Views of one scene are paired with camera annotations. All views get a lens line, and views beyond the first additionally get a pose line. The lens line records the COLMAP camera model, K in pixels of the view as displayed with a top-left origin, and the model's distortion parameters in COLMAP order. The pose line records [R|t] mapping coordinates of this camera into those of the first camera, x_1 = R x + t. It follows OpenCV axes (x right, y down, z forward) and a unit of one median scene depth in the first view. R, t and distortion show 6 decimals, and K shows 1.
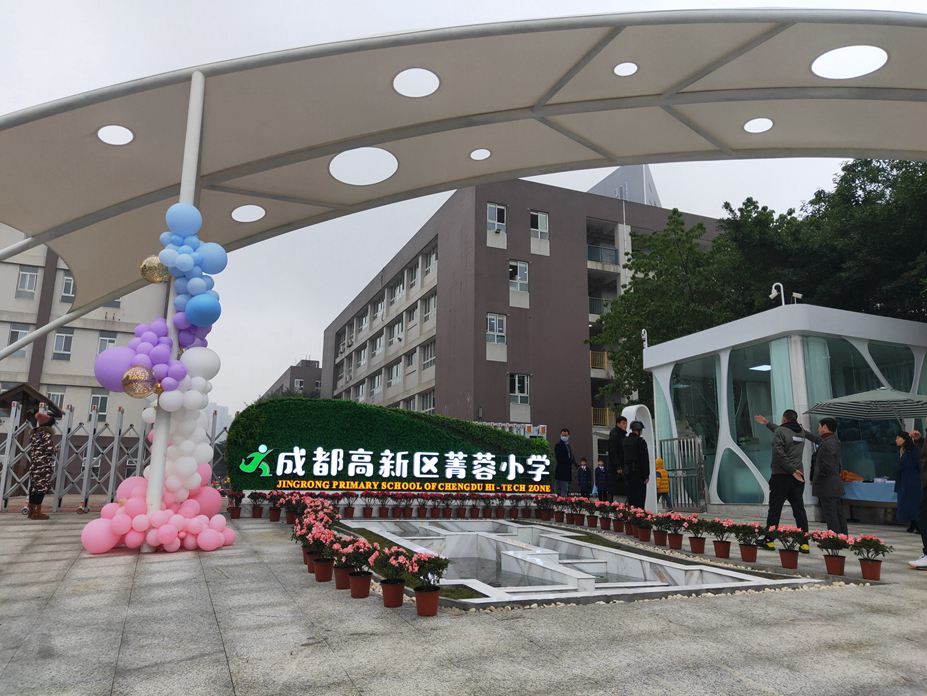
lens RADIAL K [[697.6, 0, 464.2], [0, 697.6, 345.7], [0, 0, 1]] dist [0.044444, -0.018715]
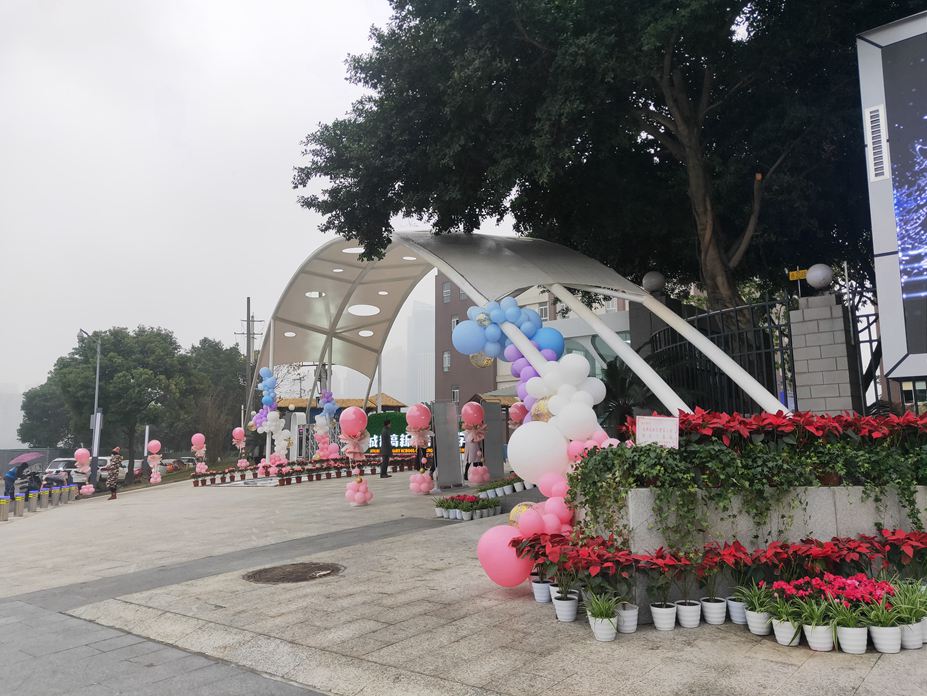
lens RADIAL K [[702.4, 0, 463.5], [0, 702.4, 348.0], [0, 0, 1]] dist [0.039072, -0.016476]
pose [[0.459739, -0.140536, -0.876863, 1.882904], [0.204679, 0.977584, -0.049366, 0.036489], [0.864145, -0.156780, 0.478198, 0.178588]]
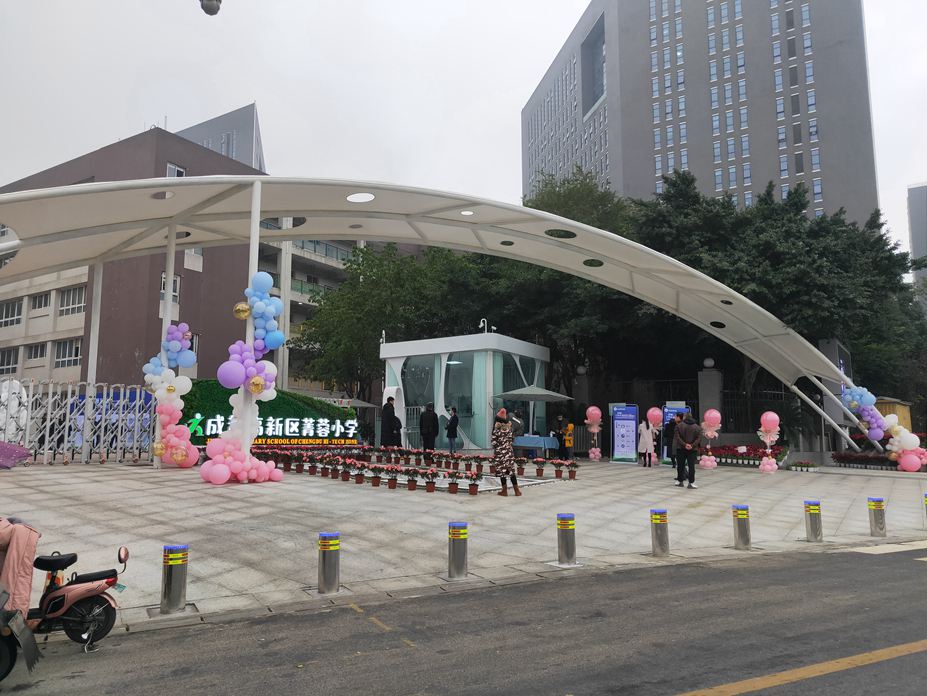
lens RADIAL K [[705.0, 0, 463.5], [0, 705.0, 348.0], [0, 0, 1]] dist [0.037294, -0.012576]
pose [[0.819704, 0.066796, 0.568879, -0.624437], [-0.111599, 0.992768, 0.044237, -0.101896], [-0.561810, -0.099747, 0.821231, -0.412224]]
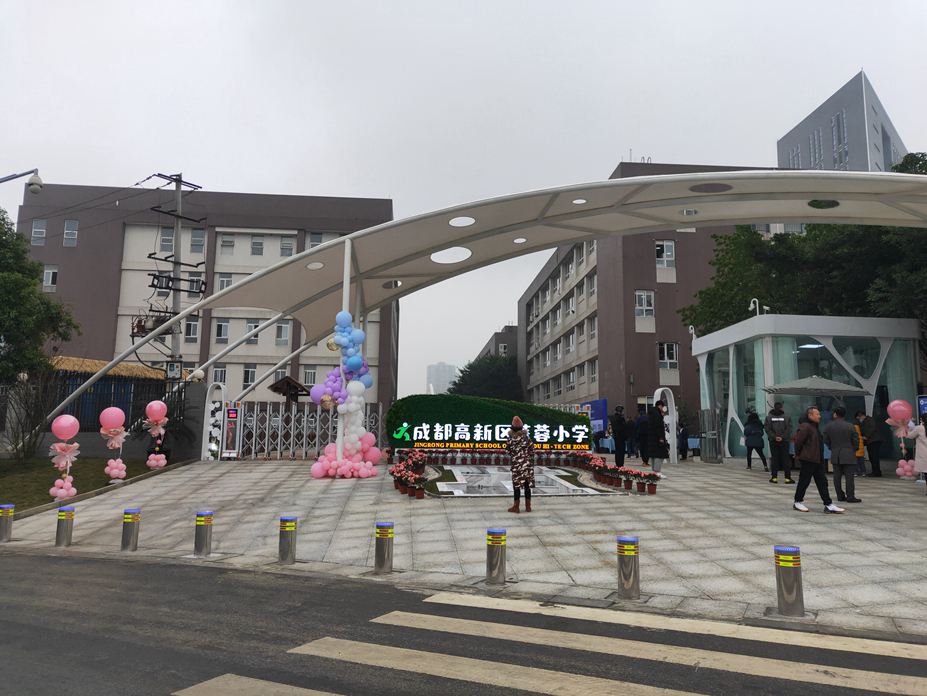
lens RADIAL K [[697.6, 0, 464.2], [0, 697.6, 345.7], [0, 0, 1]] dist [0.044444, -0.018715]
pose [[0.950443, -0.045913, -0.307489, 0.370671], [0.066293, 0.996218, 0.056160, -0.128562], [0.303748, -0.073761, 0.949893, -0.554258]]
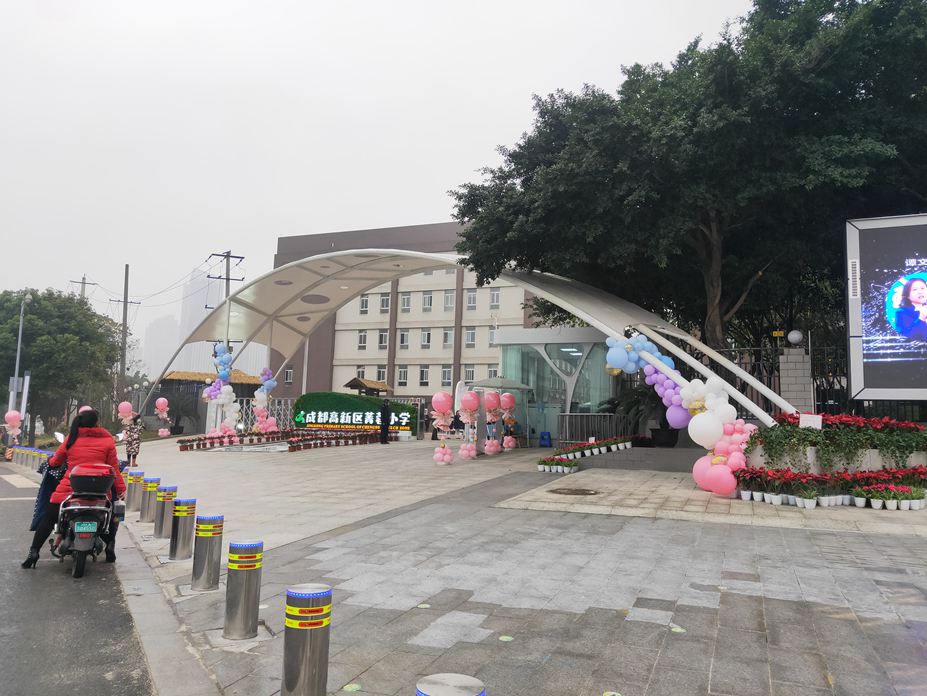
lens RADIAL K [[702.4, 0, 463.5], [0, 702.4, 348.0], [0, 0, 1]] dist [0.039072, -0.016476]
pose [[0.713937, -0.075466, -0.696131, 1.887188], [0.129250, 0.991295, 0.025091, -0.076809], [0.688177, -0.107888, 0.717476, -0.430449]]
